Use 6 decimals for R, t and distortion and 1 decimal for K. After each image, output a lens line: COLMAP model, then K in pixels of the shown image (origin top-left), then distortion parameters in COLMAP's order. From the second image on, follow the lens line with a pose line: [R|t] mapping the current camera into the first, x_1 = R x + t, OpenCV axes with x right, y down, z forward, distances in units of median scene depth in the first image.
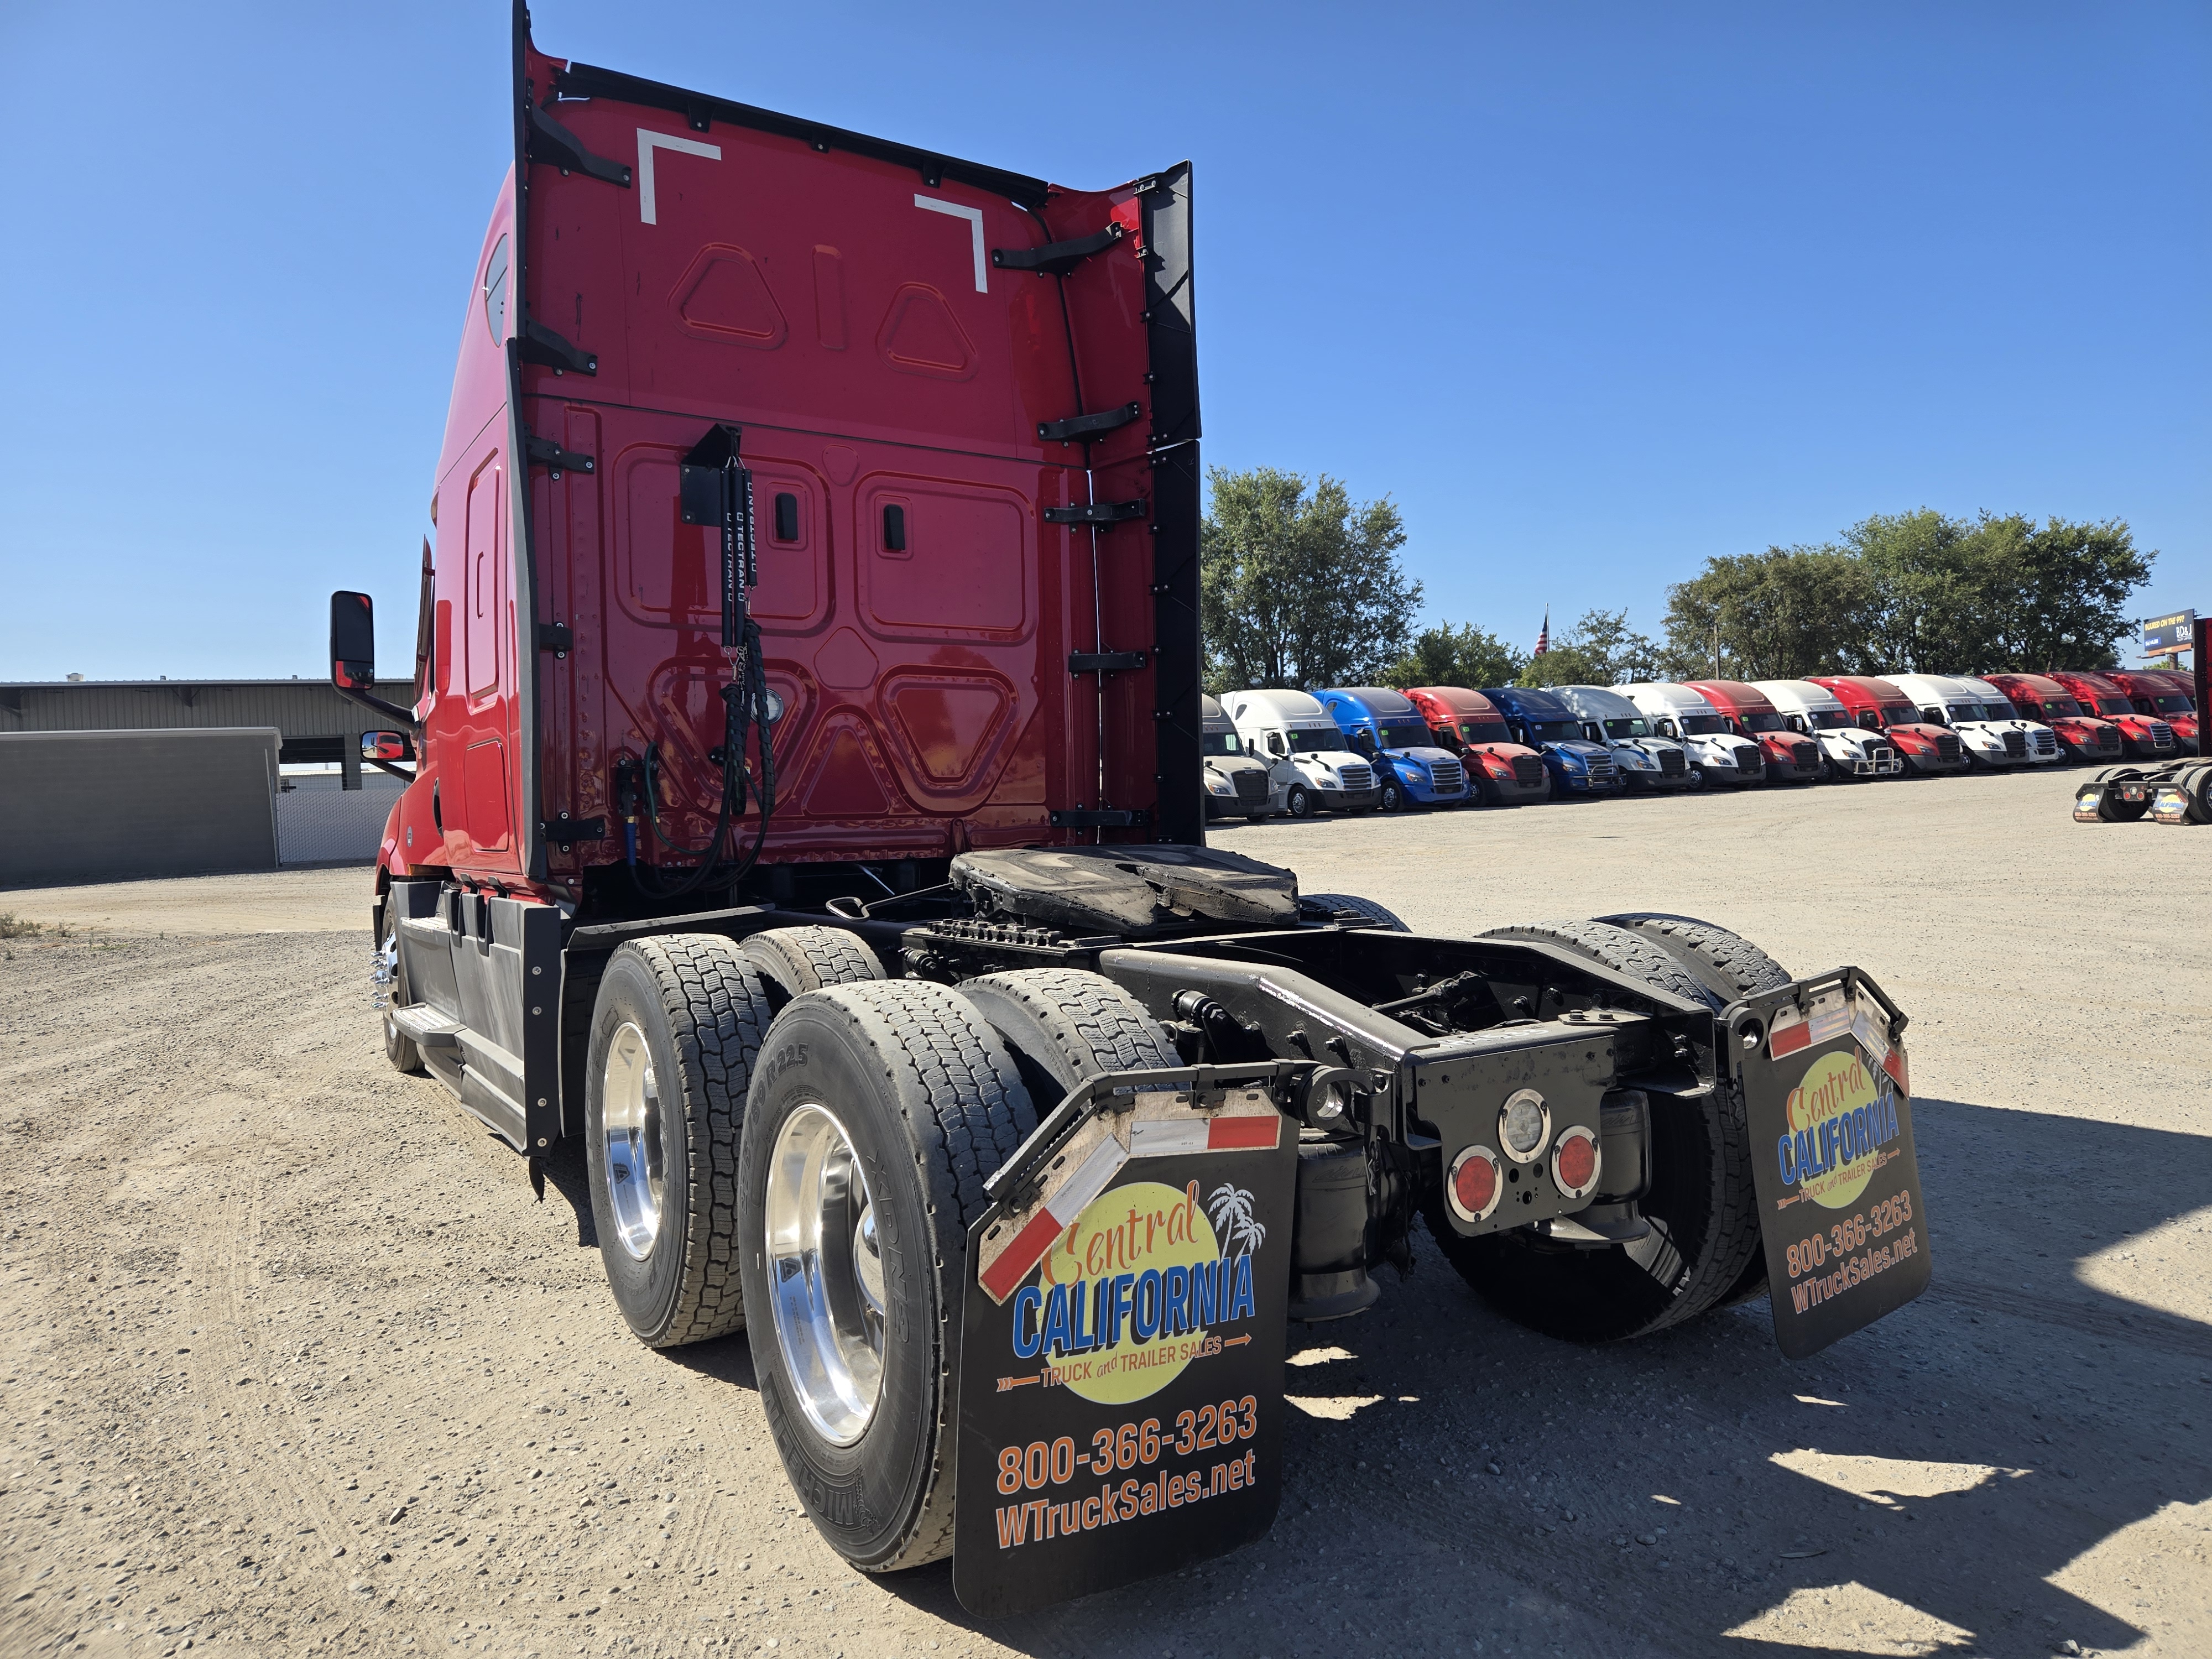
lens RADIAL K [[1477.5, 0, 1103.2], [0, 1477.5, 833.9], [0, 0, 1]] dist [0.046109, -0.019335]
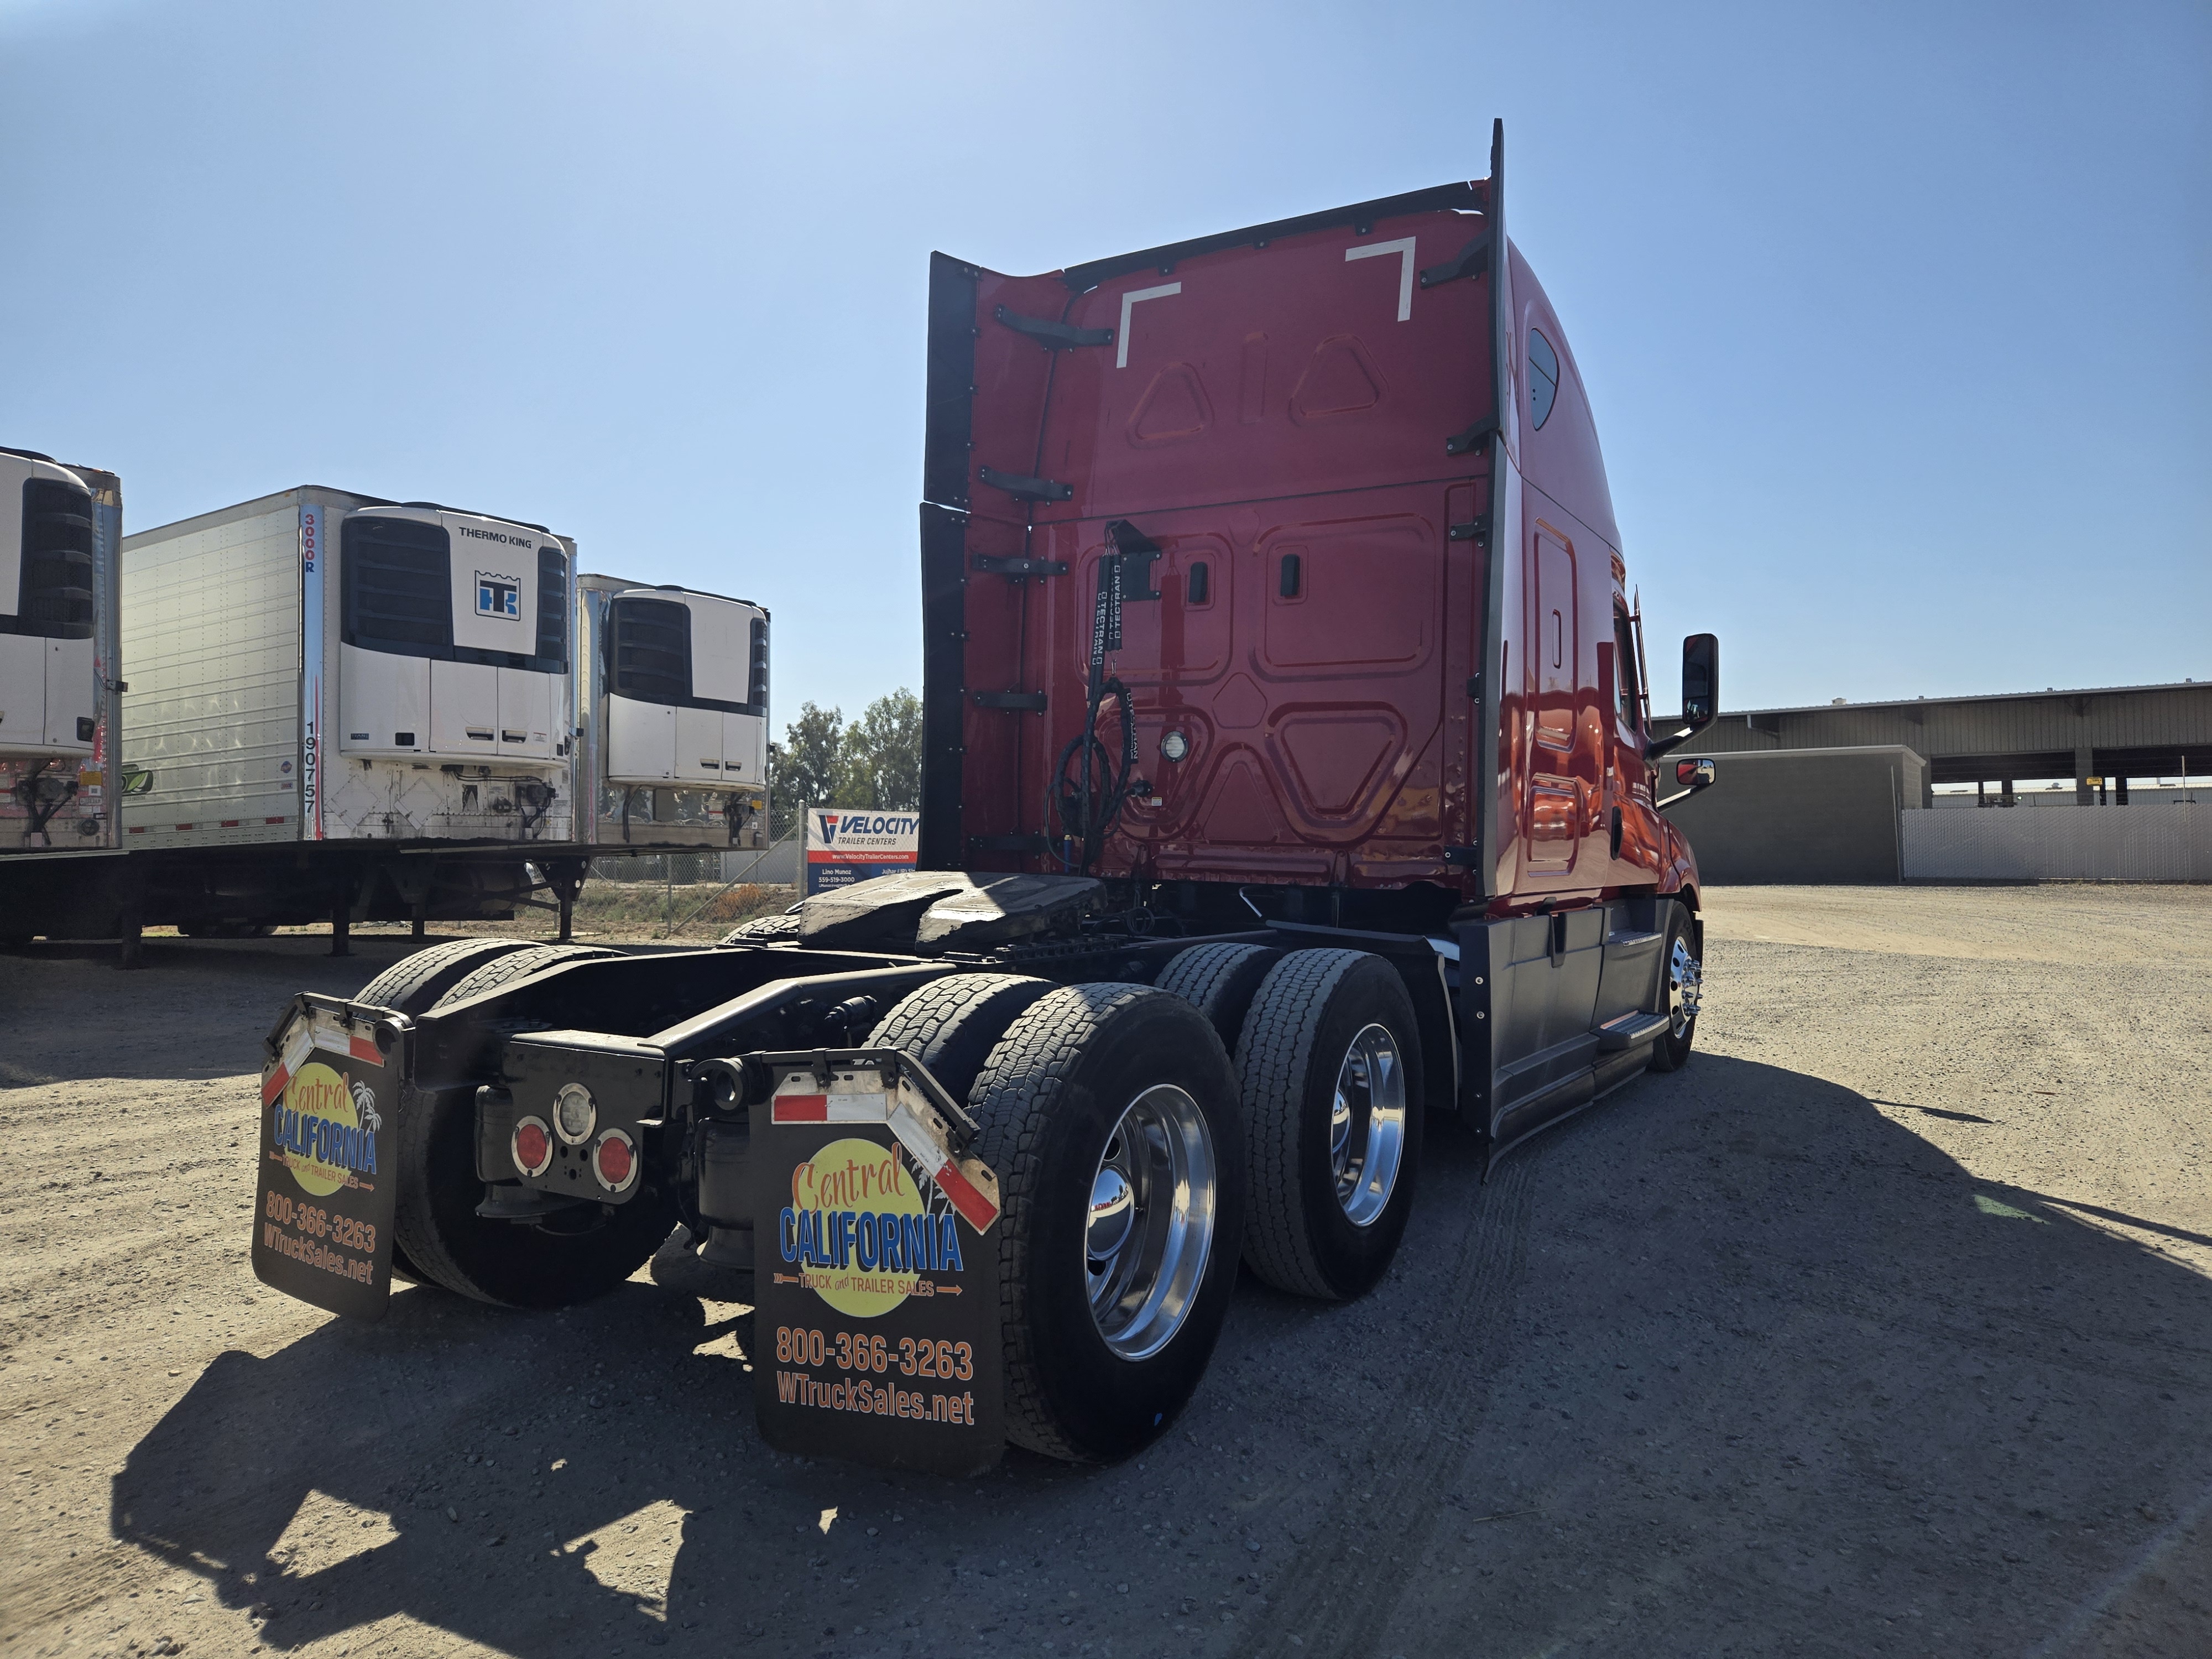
lens RADIAL K [[1477.5, 0, 1127.7], [0, 1477.5, 819.5], [0, 0, 1]] dist [0.046109, -0.019335]
pose [[0.447759, 0.021080, -0.893906, 1.388734], [-0.037596, 0.999282, 0.004733, -0.056098], [0.893364, 0.031488, 0.448230, 0.764142]]
